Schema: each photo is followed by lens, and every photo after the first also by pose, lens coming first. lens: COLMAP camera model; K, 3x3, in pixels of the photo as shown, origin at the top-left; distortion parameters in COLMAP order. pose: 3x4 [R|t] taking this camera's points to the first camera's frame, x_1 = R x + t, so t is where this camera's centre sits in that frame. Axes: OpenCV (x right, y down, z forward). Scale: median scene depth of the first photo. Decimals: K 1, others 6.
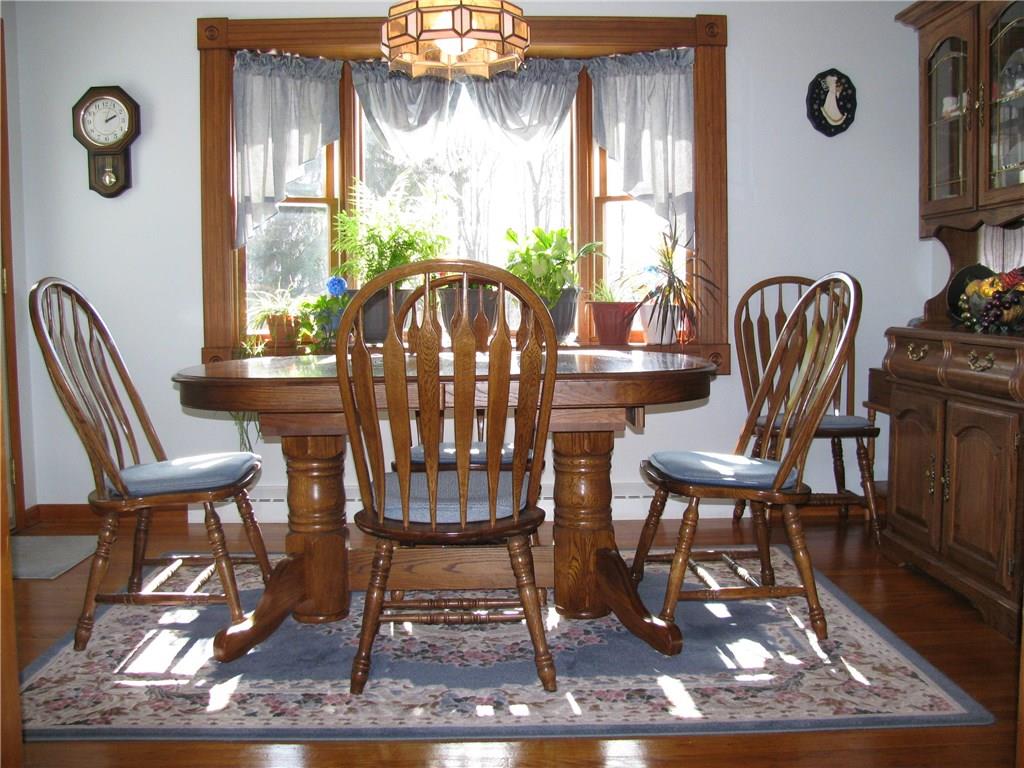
lens RADIAL K [[1057.0, 0, 525.5], [0, 1057.0, 381.3], [0, 0, 1]] dist [-0.217186, 0.255188]
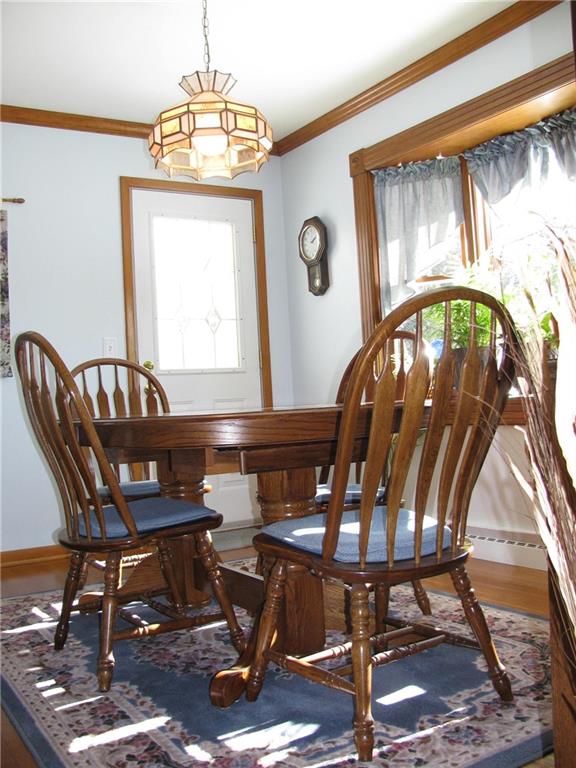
lens RADIAL K [[792.8, 0, 289.6], [0, 792.8, 393.8], [0, 0, 1]] dist [-0.217186, 0.255188]
pose [[0.491151, -0.026685, -0.870666, 0.788682], [-0.015589, 0.999101, -0.039415, -0.002622], [0.870935, 0.032931, 0.490293, 0.674186]]
